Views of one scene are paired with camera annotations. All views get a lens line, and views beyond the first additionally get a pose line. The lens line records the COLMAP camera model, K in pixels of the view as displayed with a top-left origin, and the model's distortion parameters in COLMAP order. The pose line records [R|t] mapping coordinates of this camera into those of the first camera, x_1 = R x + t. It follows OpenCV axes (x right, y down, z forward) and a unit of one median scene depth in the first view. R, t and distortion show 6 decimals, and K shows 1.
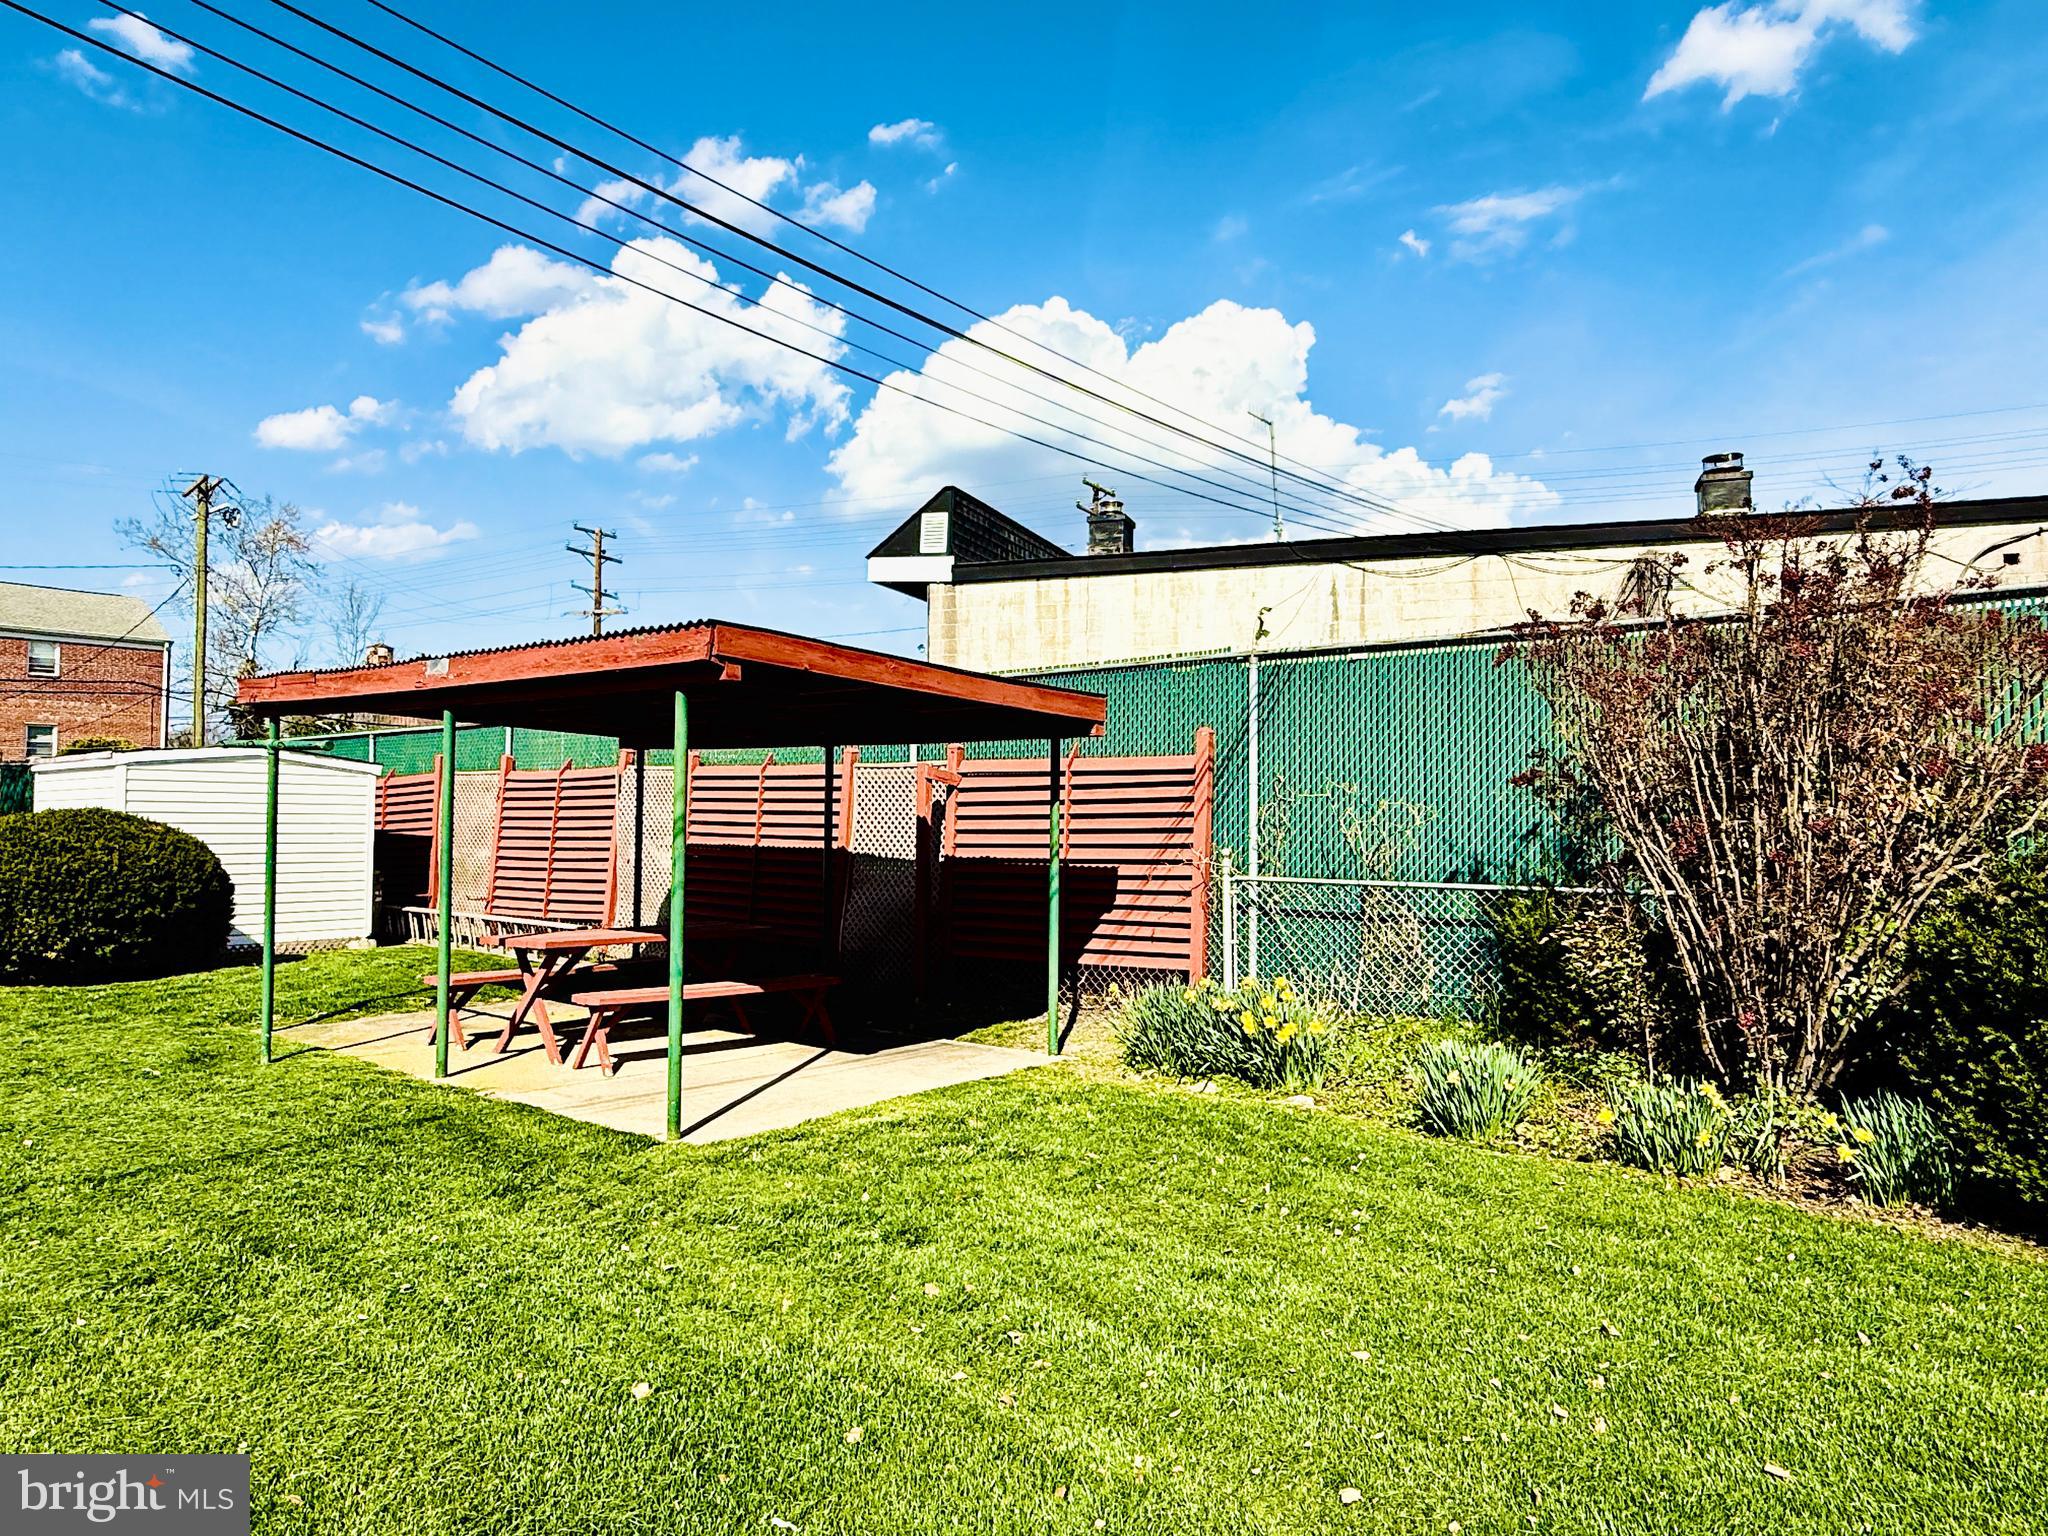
lens RADIAL K [[1241.6, 0, 1019.5], [0, 1241.6, 699.4], [0, 0, 1]] dist [-0.005955, -0.001553]
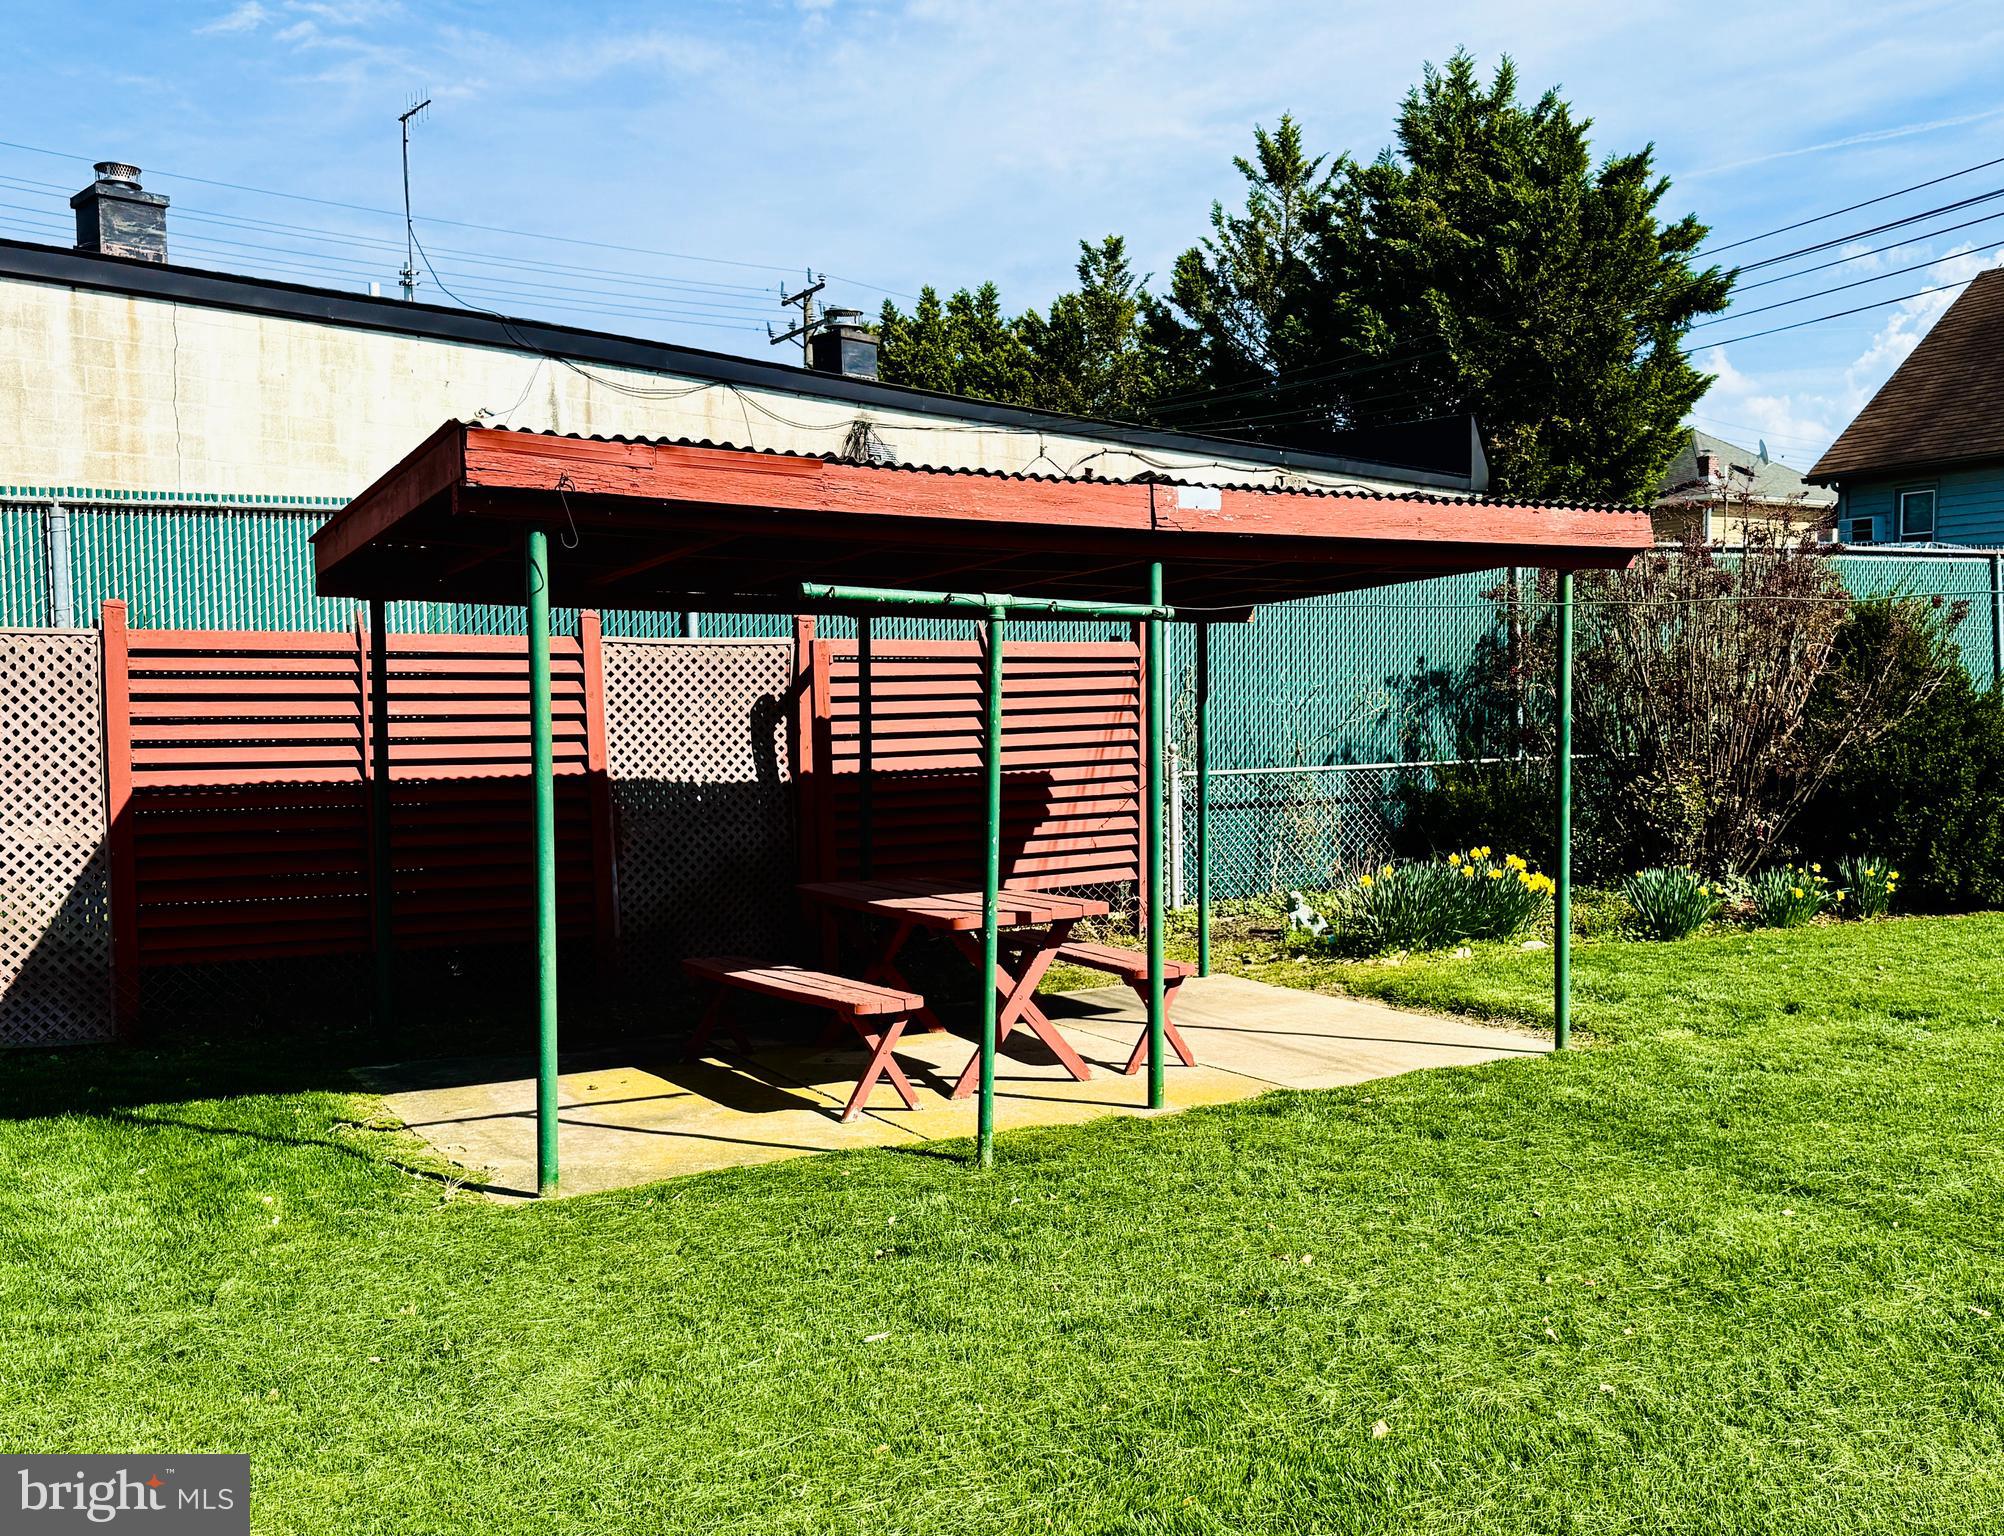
lens RADIAL K [[1863.4, 0, 1002.0], [0, 1863.4, 768.0], [0, 0, 1]] dist [0.009111, -0.004153]
pose [[0.476169, -0.052142, 0.877807, -0.575314], [-0.067936, 0.993076, 0.095841, 0.007943], [-0.876726, -0.105271, 0.469329, 0.241876]]
